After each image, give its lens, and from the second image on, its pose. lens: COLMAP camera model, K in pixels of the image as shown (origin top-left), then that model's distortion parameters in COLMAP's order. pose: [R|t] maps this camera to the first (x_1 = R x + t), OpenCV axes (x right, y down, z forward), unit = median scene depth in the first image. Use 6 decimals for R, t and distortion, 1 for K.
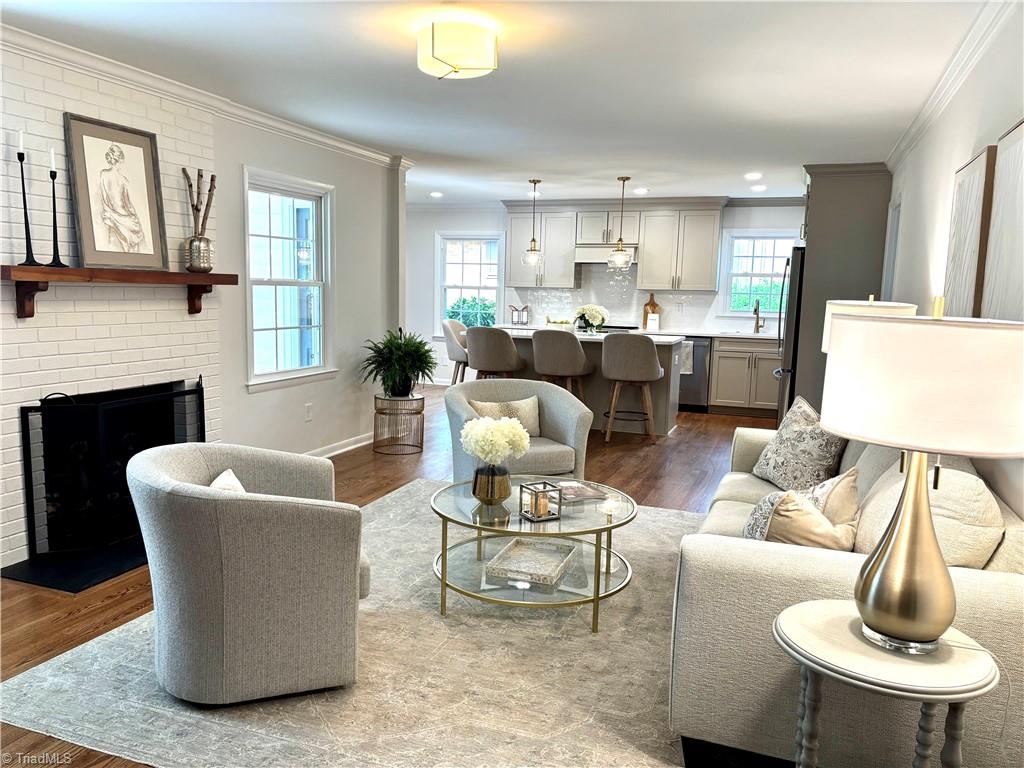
lens RADIAL K [[769.2, 0, 511.9], [0, 769.2, 387.6], [0, 0, 1]] dist [0.080698, -0.090529]
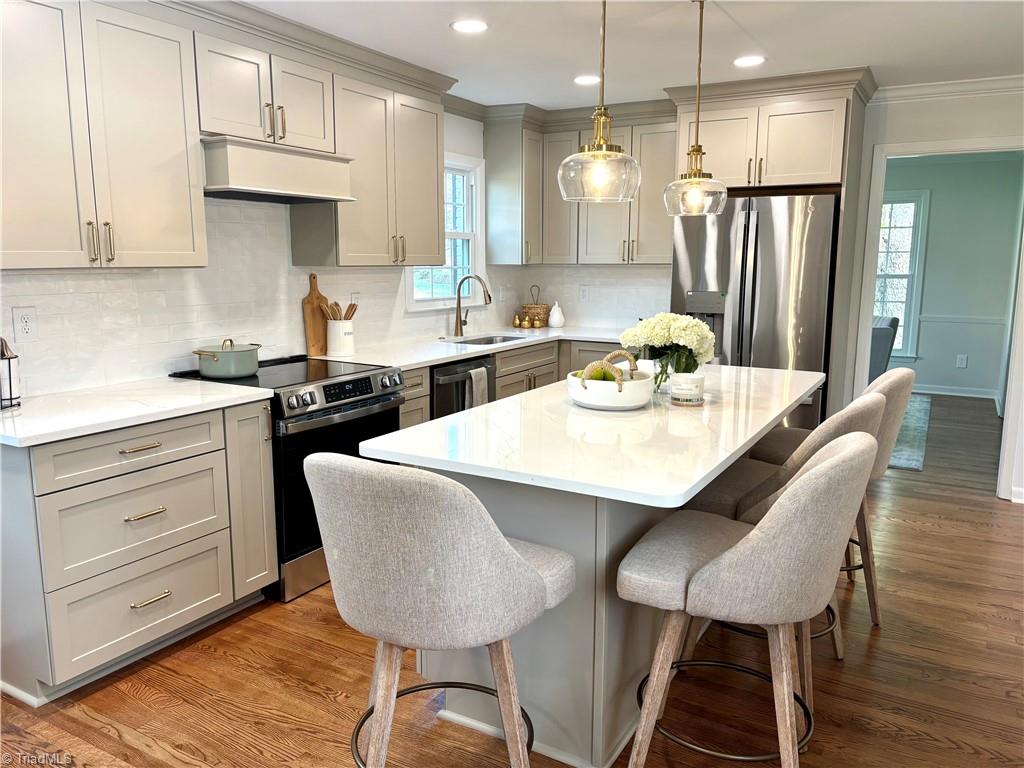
lens RADIAL K [[769.2, 0, 511.9], [0, 769.2, 387.6], [0, 0, 1]] dist [0.080698, -0.090529]
pose [[0.156908, -0.187290, 0.969692, -0.551084], [0.126118, 0.977615, 0.168413, -0.276630], [-0.979528, 0.095870, 0.177016, 1.904839]]
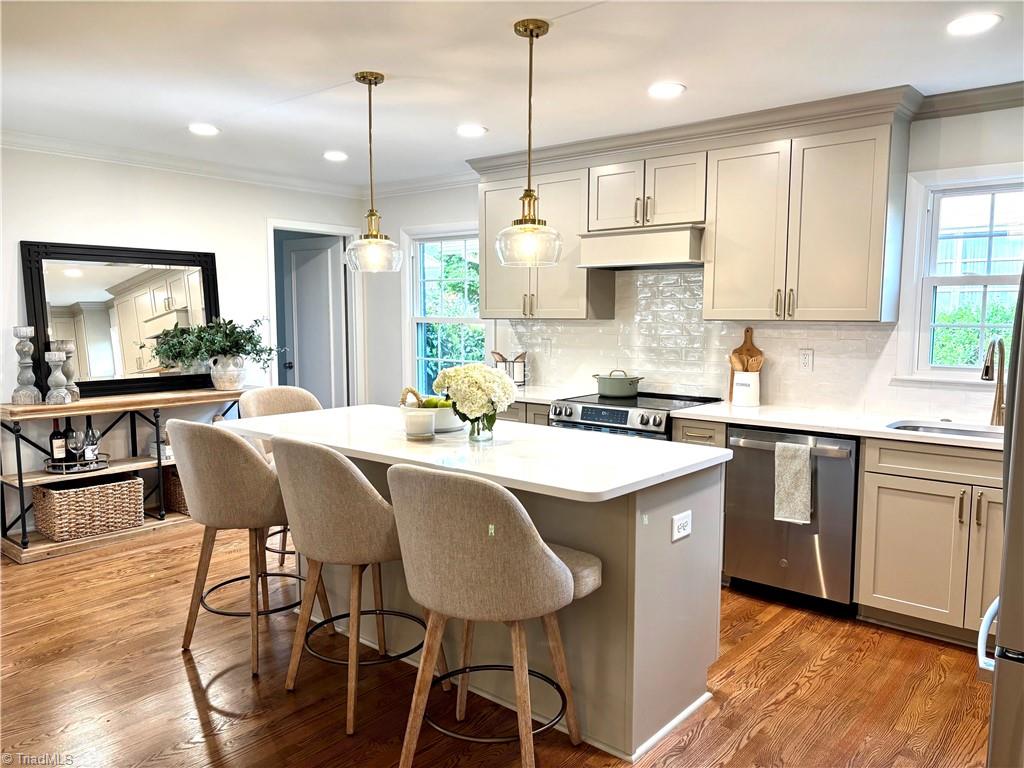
lens RADIAL K [[769.2, 0, 511.9], [0, 769.2, 387.6], [0, 0, 1]] dist [0.080698, -0.090529]
pose [[0.938191, 0.013521, -0.345853, 0.488156], [-0.024601, 0.999314, -0.027669, -0.160651], [0.345242, 0.034467, 0.937881, 1.190676]]
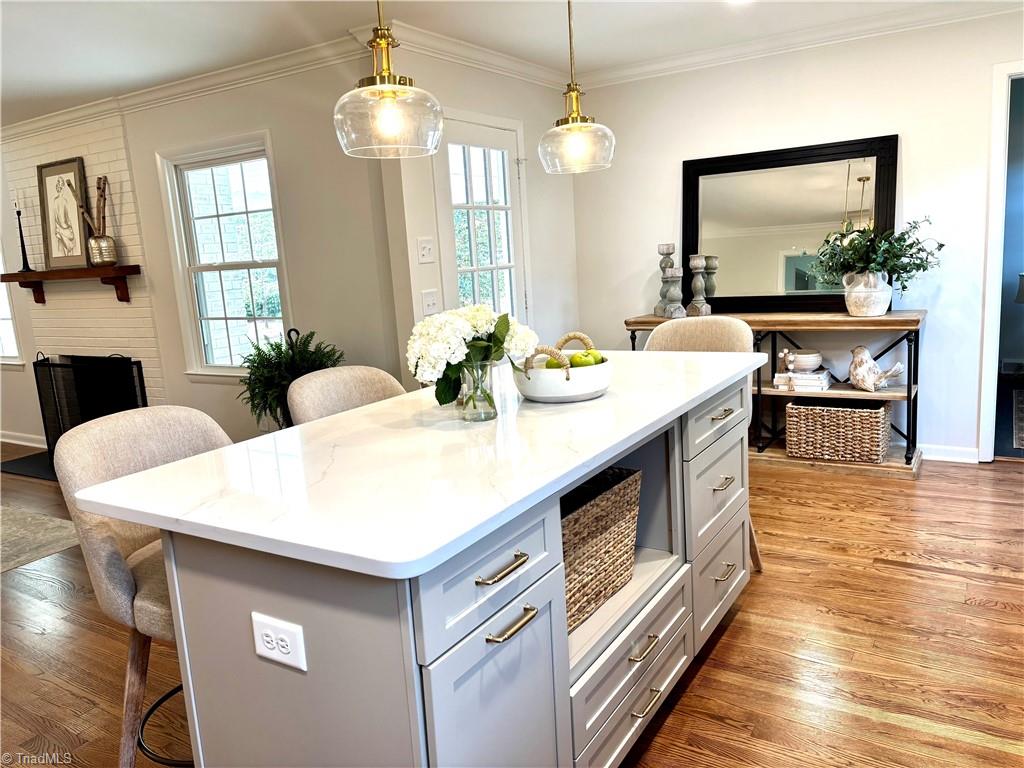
lens RADIAL K [[769.2, 0, 511.9], [0, 769.2, 387.6], [0, 0, 1]] dist [0.080698, -0.090529]
pose [[-0.197197, 0.167361, -0.965973, 0.695381], [-0.066375, 0.980781, 0.183477, -0.248143], [0.978114, 0.100297, -0.182298, 2.011507]]
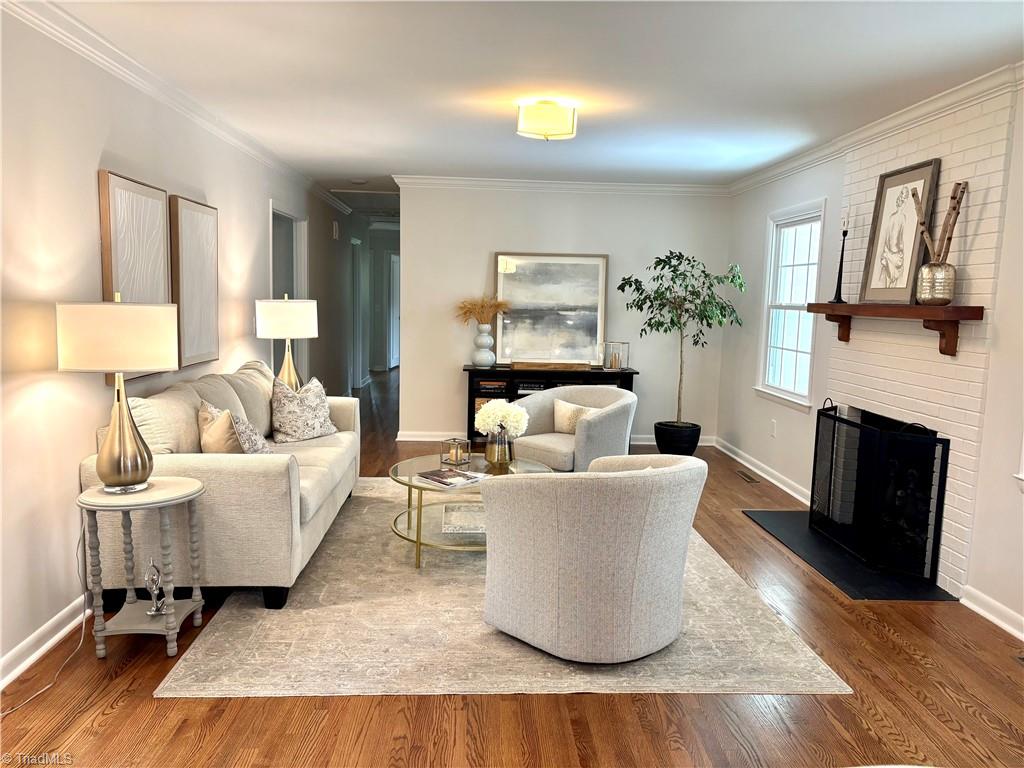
lens RADIAL K [[769.2, 0, 511.9], [0, 769.2, 387.6], [0, 0, 1]] dist [0.080698, -0.090529]
pose [[-0.915352, -0.001039, -0.402654, 0.394173], [-0.099907, 0.969312, 0.224616, -0.227409], [0.390064, 0.245830, -0.887366, 1.762306]]
